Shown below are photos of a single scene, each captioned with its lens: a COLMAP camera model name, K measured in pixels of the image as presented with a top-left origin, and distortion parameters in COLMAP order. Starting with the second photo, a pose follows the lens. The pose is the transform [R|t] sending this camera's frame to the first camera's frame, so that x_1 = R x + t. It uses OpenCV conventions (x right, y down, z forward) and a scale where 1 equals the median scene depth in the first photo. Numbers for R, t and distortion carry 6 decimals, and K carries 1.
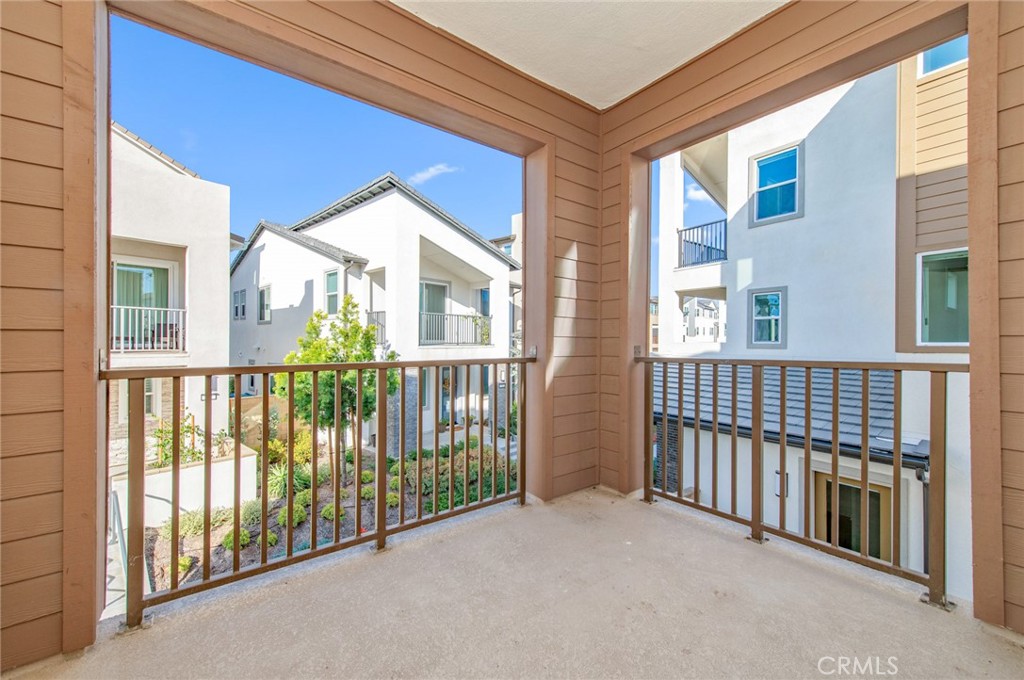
lens RADIAL K [[401.4, 0, 511.8], [0, 401.4, 338.4], [0, 0, 1]] dist [0.018541, -0.005613]
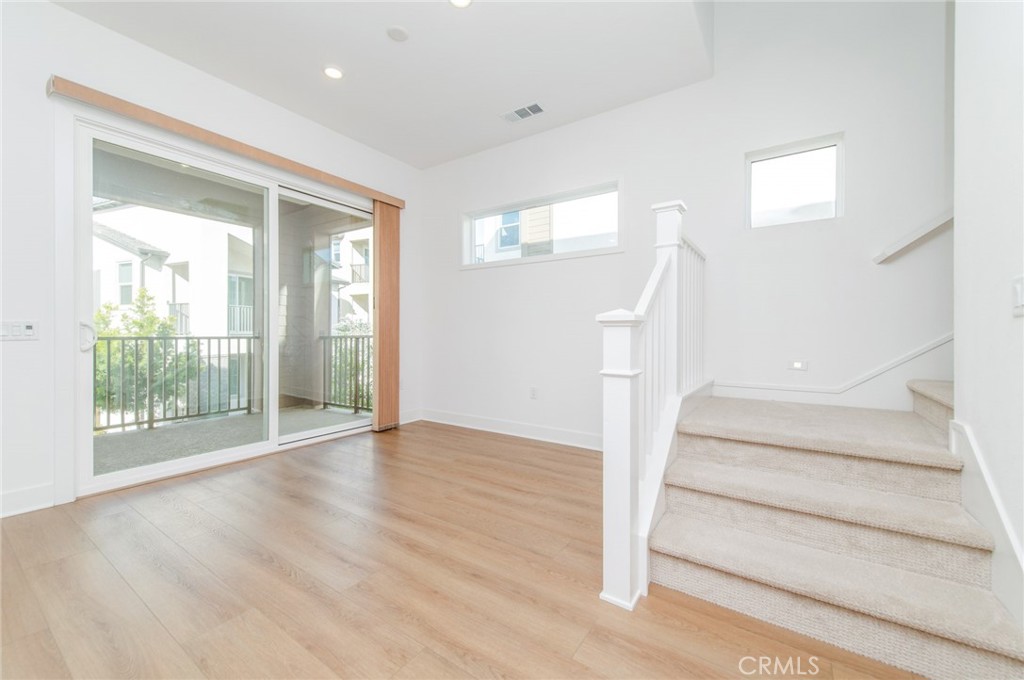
lens RADIAL K [[401.4, 0, 511.8], [0, 401.4, 338.4], [0, 0, 1]] dist [0.018541, -0.005613]
pose [[0.945197, -0.003466, 0.326484, 0.171917], [-0.001526, 0.999886, 0.015034, 0.009006], [-0.326498, -0.014708, 0.945083, -0.353242]]
